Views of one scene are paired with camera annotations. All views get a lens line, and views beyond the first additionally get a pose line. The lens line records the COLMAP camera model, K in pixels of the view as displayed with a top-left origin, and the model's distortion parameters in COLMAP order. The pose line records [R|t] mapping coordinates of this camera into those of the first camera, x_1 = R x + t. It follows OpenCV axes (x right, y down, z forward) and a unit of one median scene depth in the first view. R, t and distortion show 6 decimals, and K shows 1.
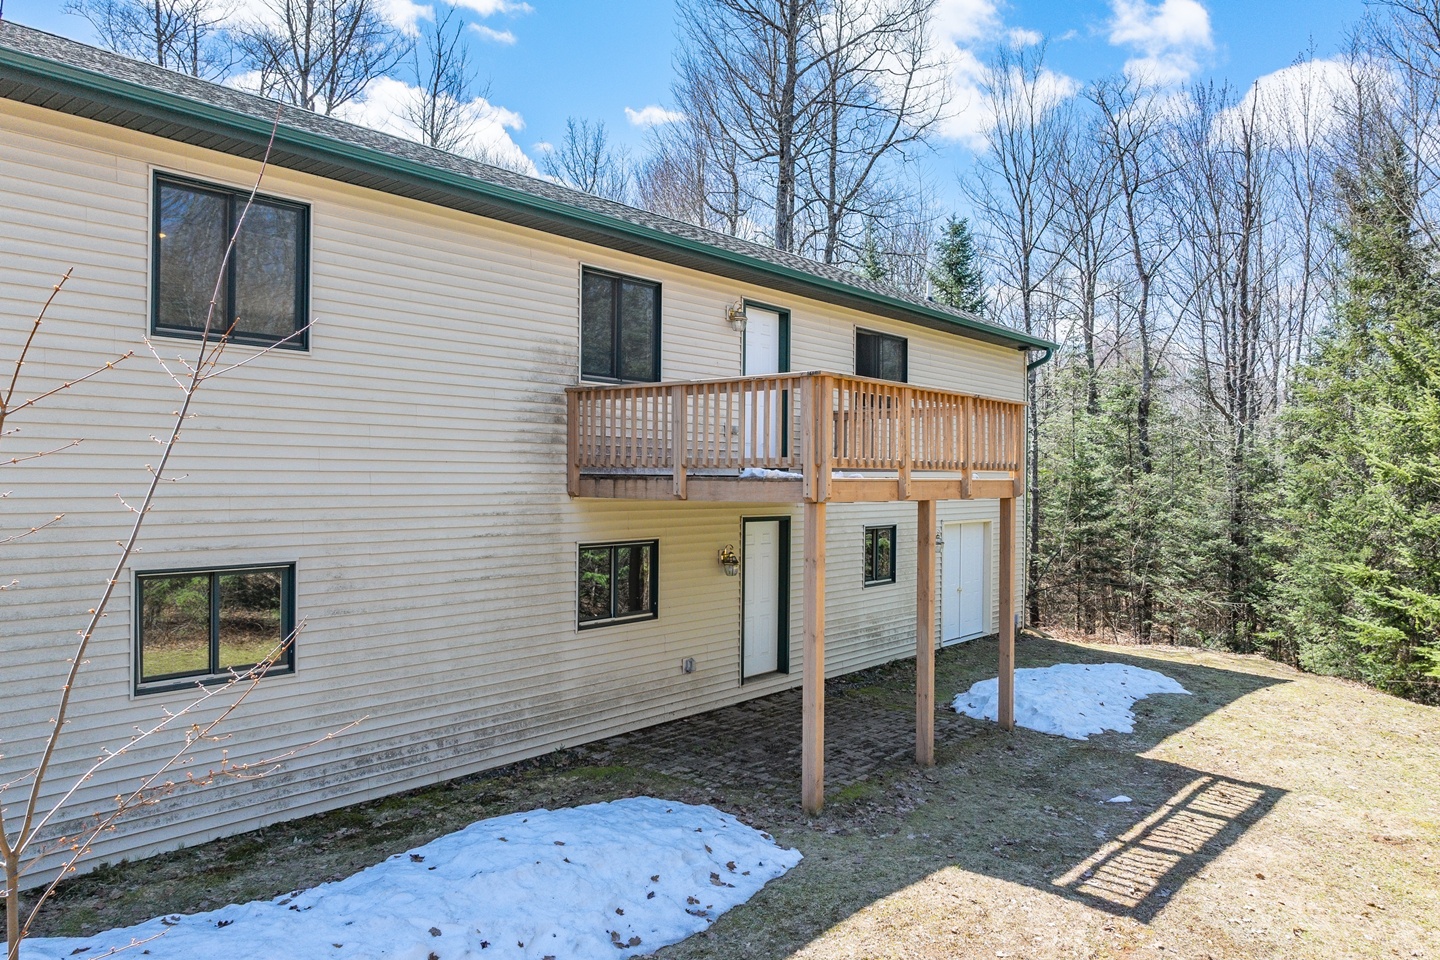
lens RADIAL K [[1011.1, 0, 712.8], [0, 1011.1, 485.2], [0, 0, 1]] dist [-0.040923, 0.025880]
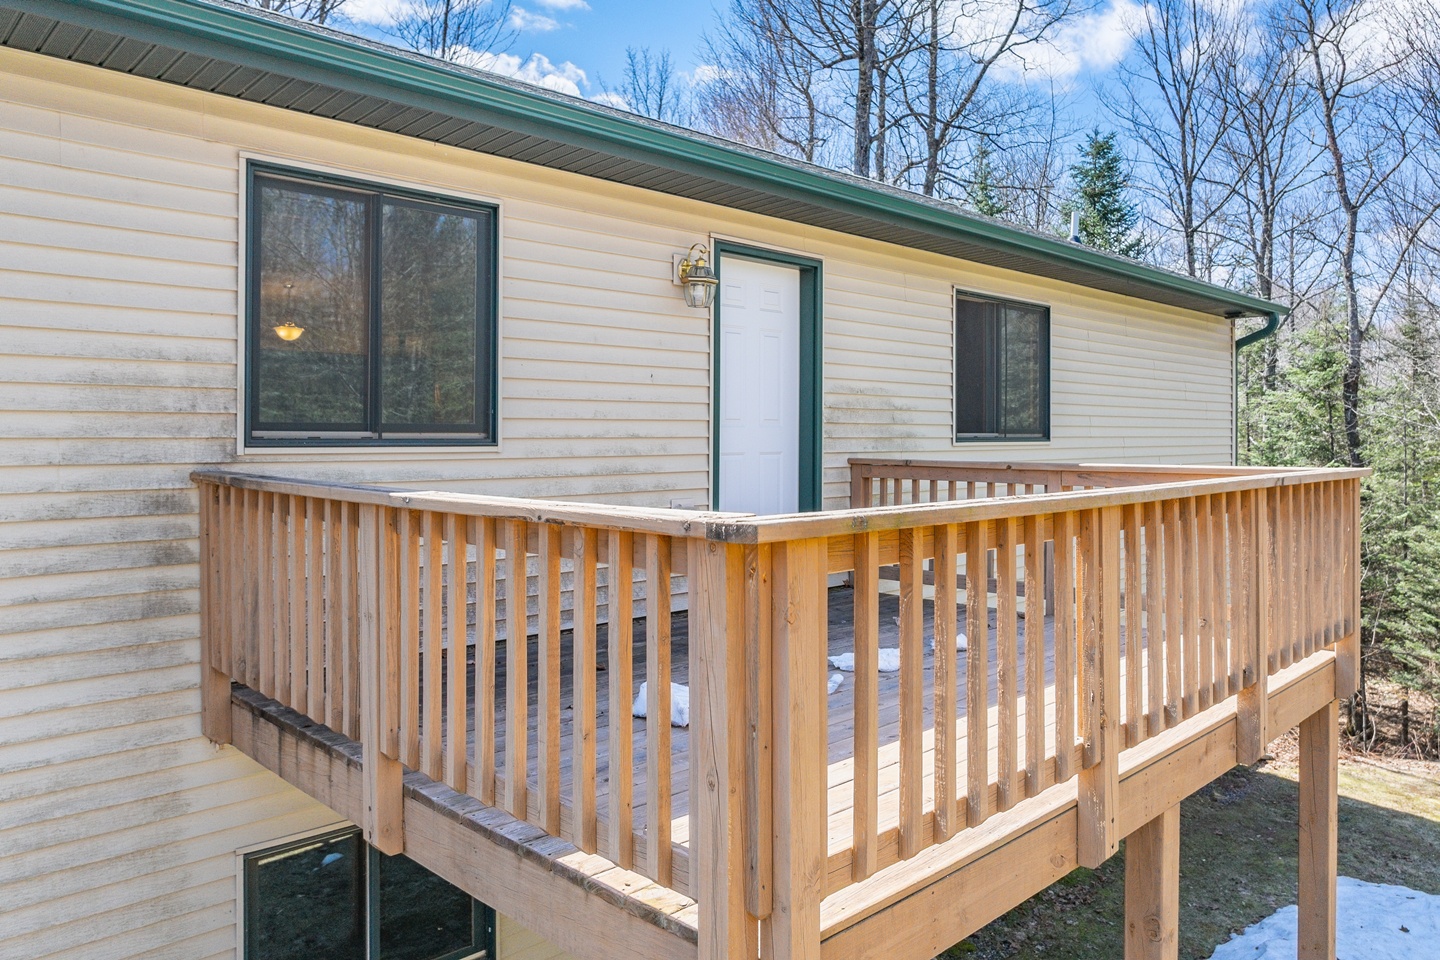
lens RADIAL K [[1011.1, 0, 724.1], [0, 1011.1, 441.4], [0, 0, 1]] dist [-0.040923, 0.025880]
pose [[0.995282, -0.005646, -0.096865, 0.037529], [0.005754, 0.999983, 0.000831, -0.040993], [0.096858, -0.001384, 0.995297, 0.241678]]
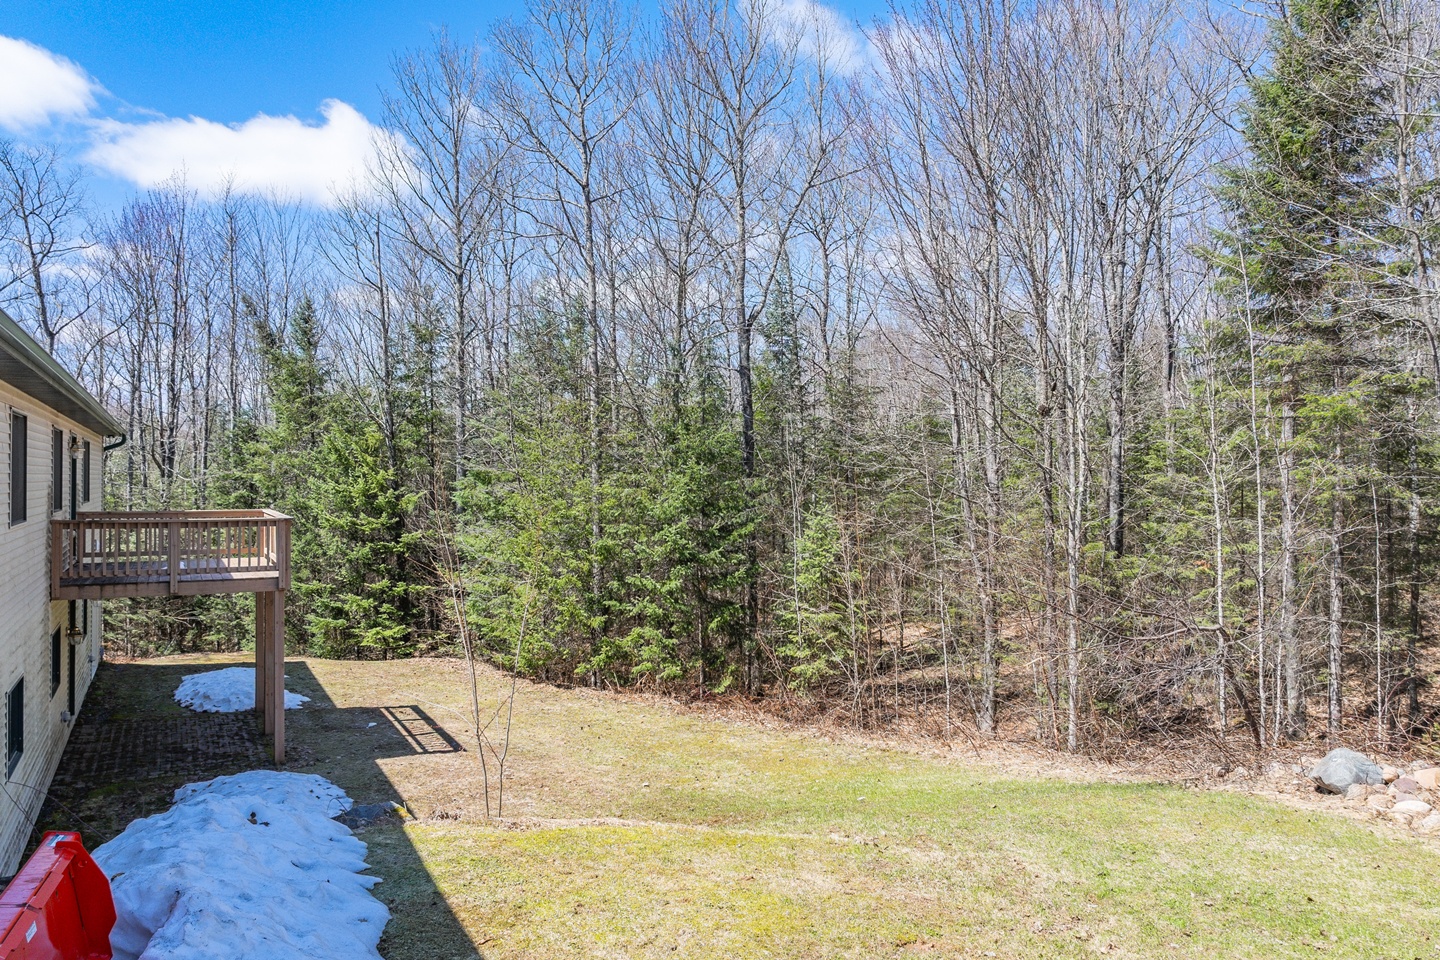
lens RADIAL K [[1011.1, 0, 716.0], [0, 1011.1, 477.8], [0, 0, 1]] dist [-0.040923, 0.025880]
pose [[0.361780, -0.002233, 0.932261, -0.411070], [0.008156, 0.999966, -0.000771, -0.053049], [-0.932228, 0.007883, 0.361786, -0.110781]]
